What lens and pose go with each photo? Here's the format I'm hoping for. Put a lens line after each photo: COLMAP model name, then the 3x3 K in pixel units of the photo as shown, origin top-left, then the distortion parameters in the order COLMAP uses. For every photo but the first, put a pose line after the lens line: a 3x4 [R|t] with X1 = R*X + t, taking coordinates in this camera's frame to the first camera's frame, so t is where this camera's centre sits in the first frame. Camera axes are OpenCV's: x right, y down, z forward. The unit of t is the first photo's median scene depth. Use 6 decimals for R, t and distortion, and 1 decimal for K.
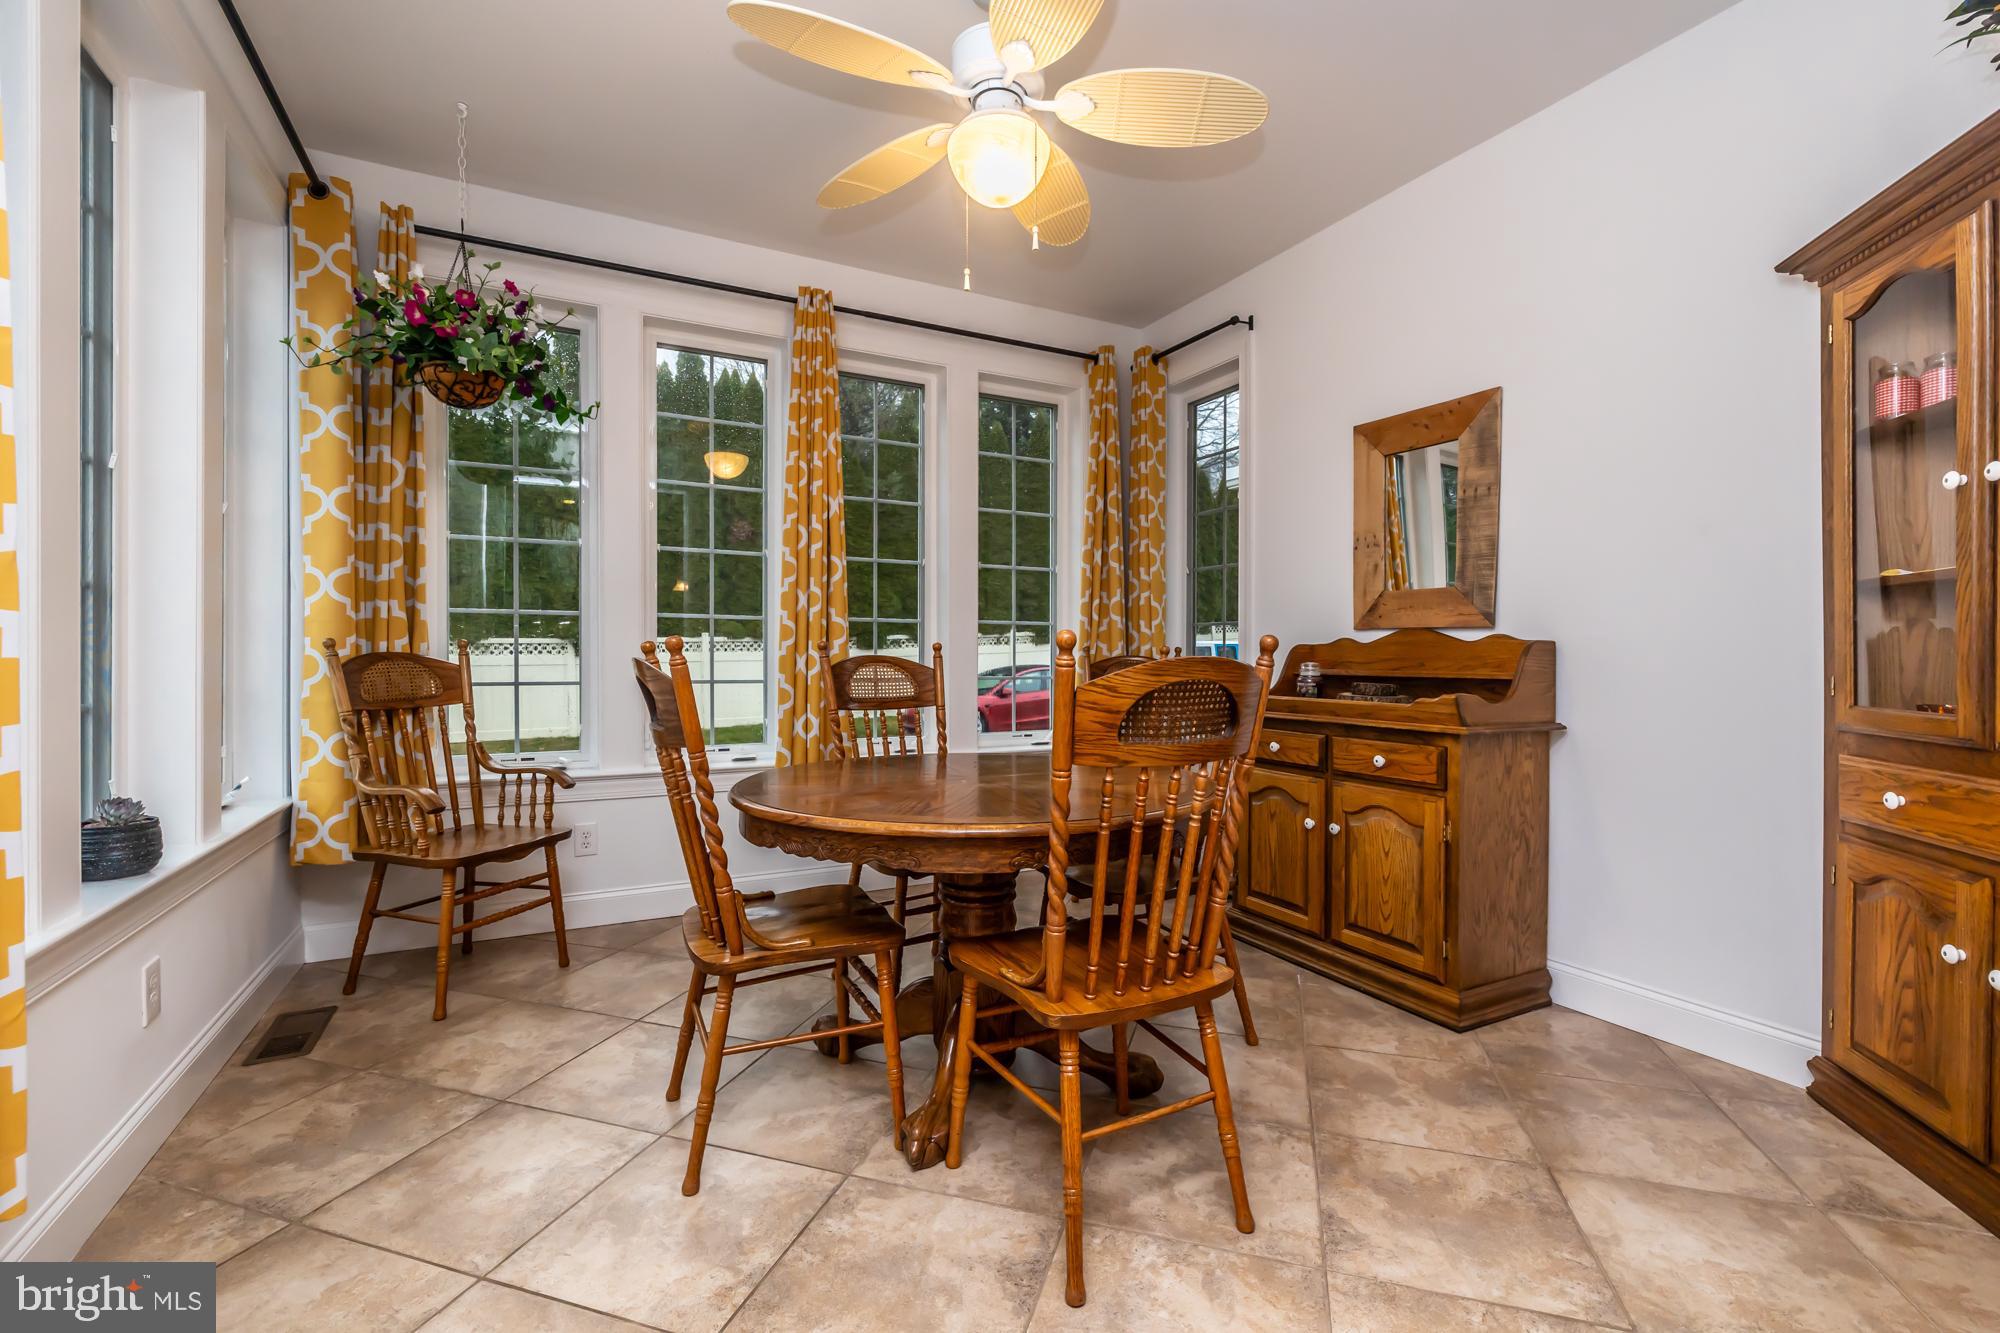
lens RADIAL K [[849.8, 0, 992.3], [0, 849.8, 621.4], [0, 0, 1]] dist [-0.001188, -0.000113]
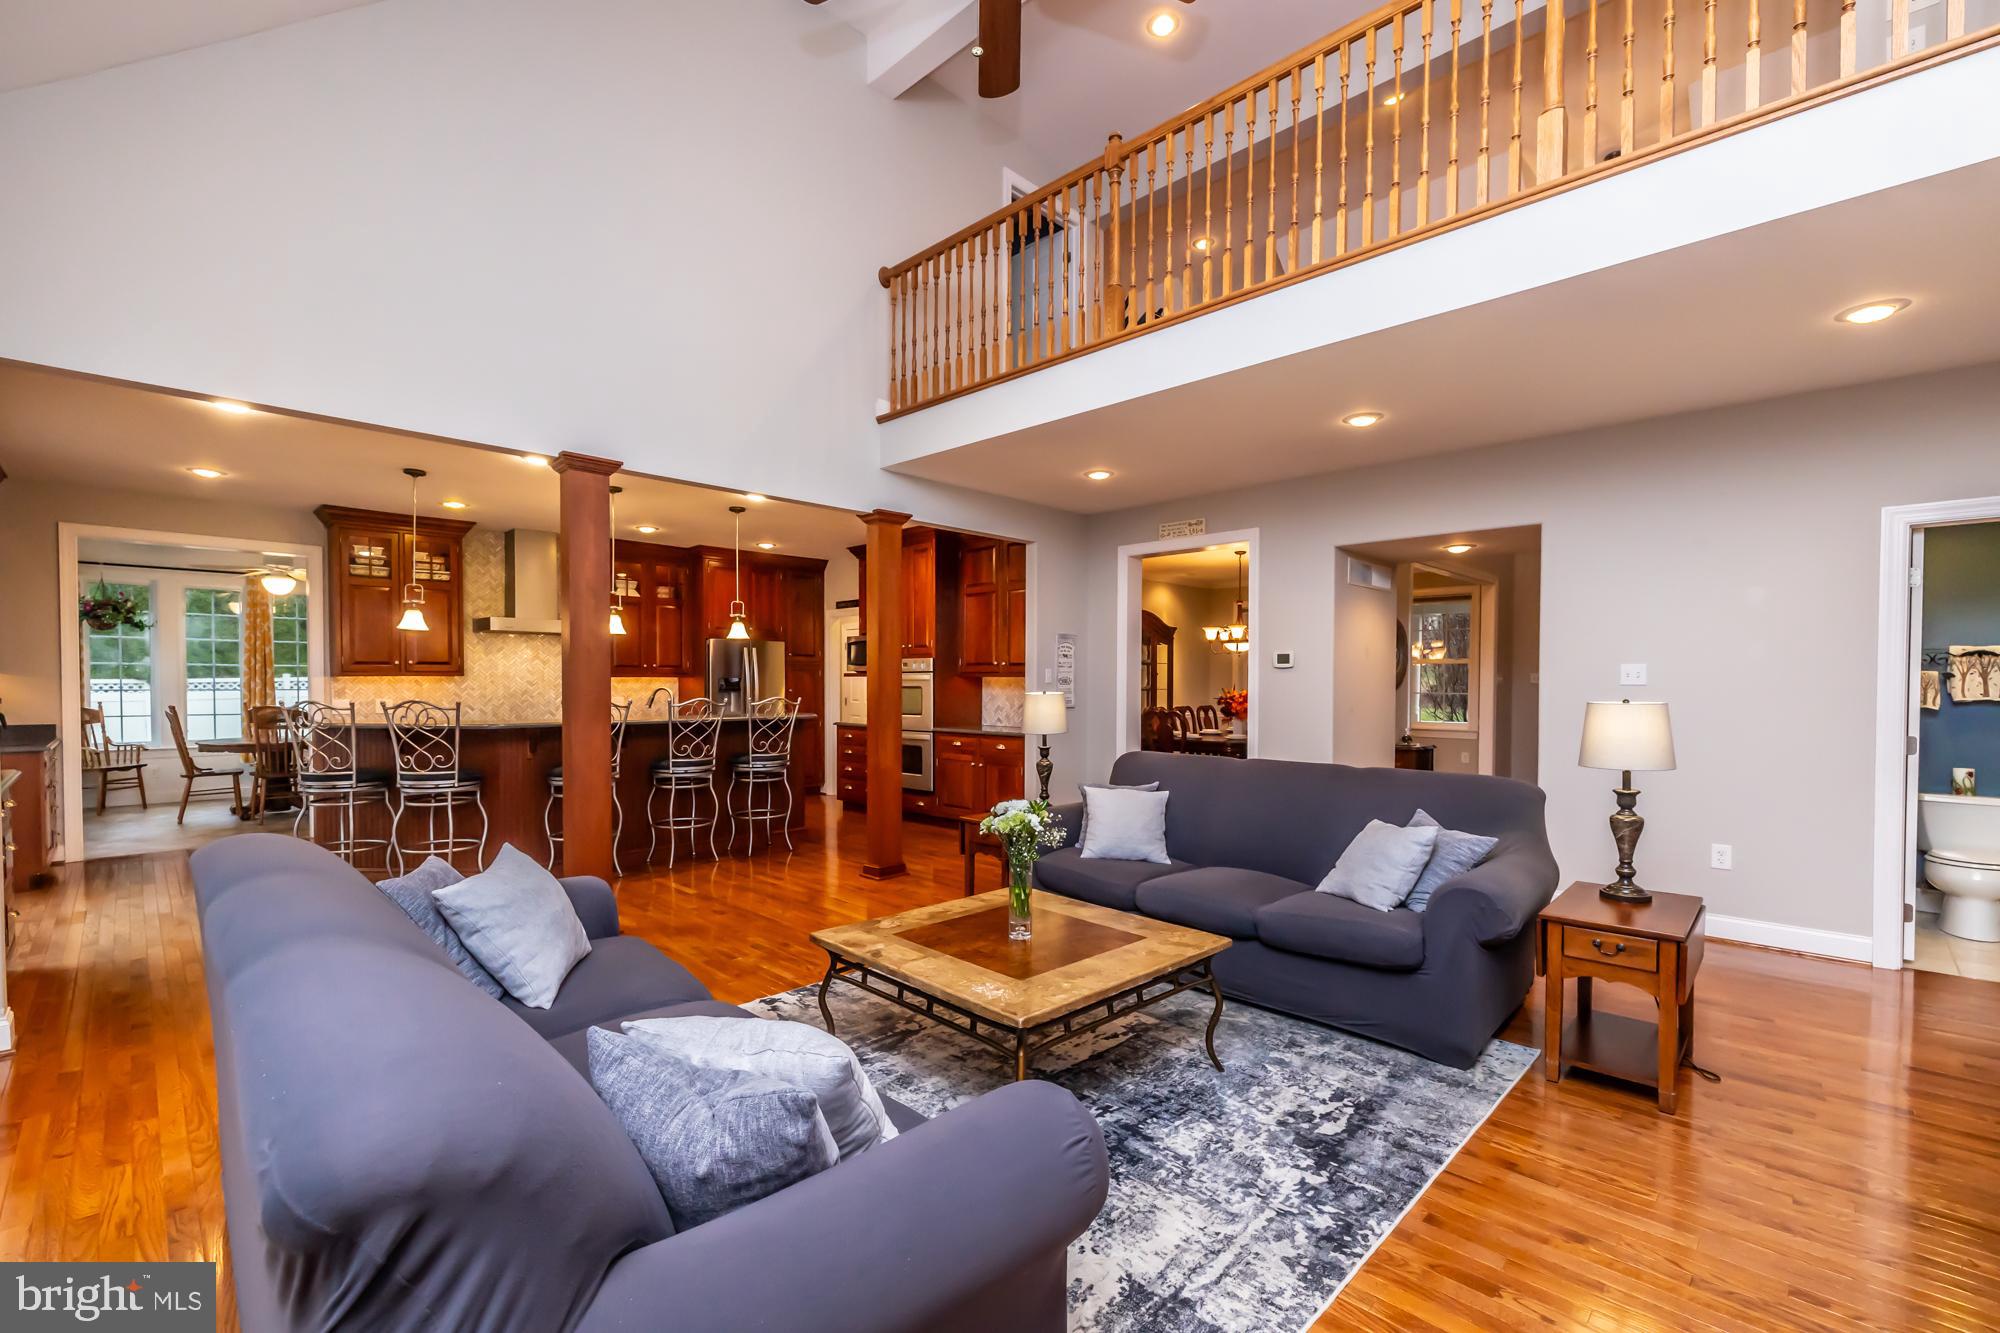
lens RADIAL K [[869.7, 0, 996.2], [0, 869.7, 675.3], [0, 0, 1]] dist [0.002172, 0.000587]
pose [[0.953905, -0.002800, 0.300095, 1.474091], [-0.002772, 0.999832, 0.018140, -0.136614], [-0.300095, -0.018136, 0.953737, -2.897202]]
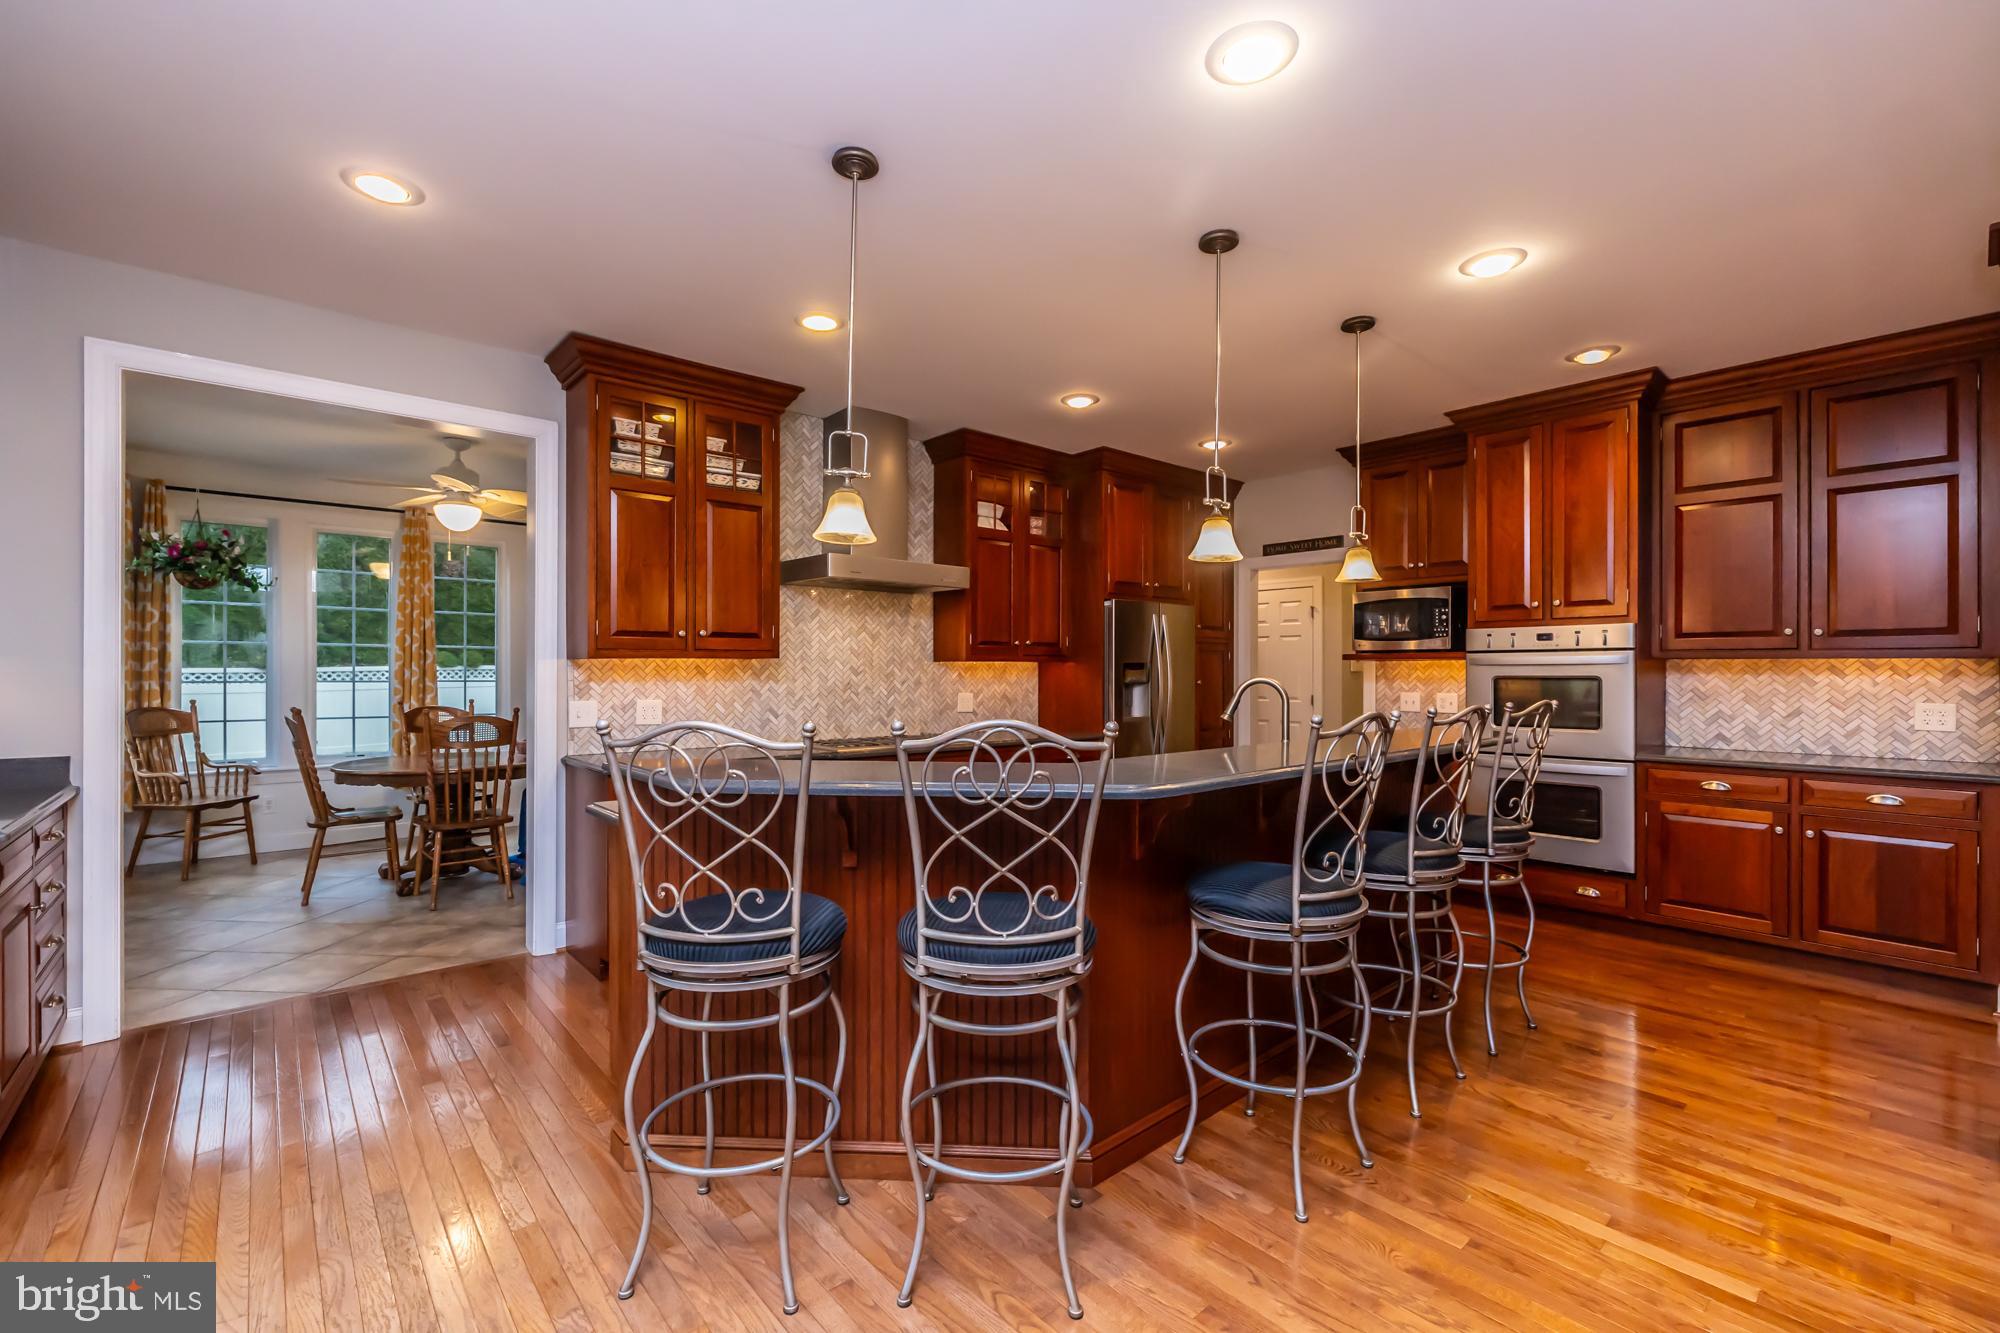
lens RADIAL K [[847.0, 0, 995.2], [0, 847.0, 647.7], [0, 0, 1]] dist [-0.000677, 0.000007]
pose [[0.971683, 0.001766, 0.236280, 0.709553], [-0.001094, 0.999995, -0.002975, -0.095091], [-0.236284, 0.002633, 0.971680, -1.332118]]
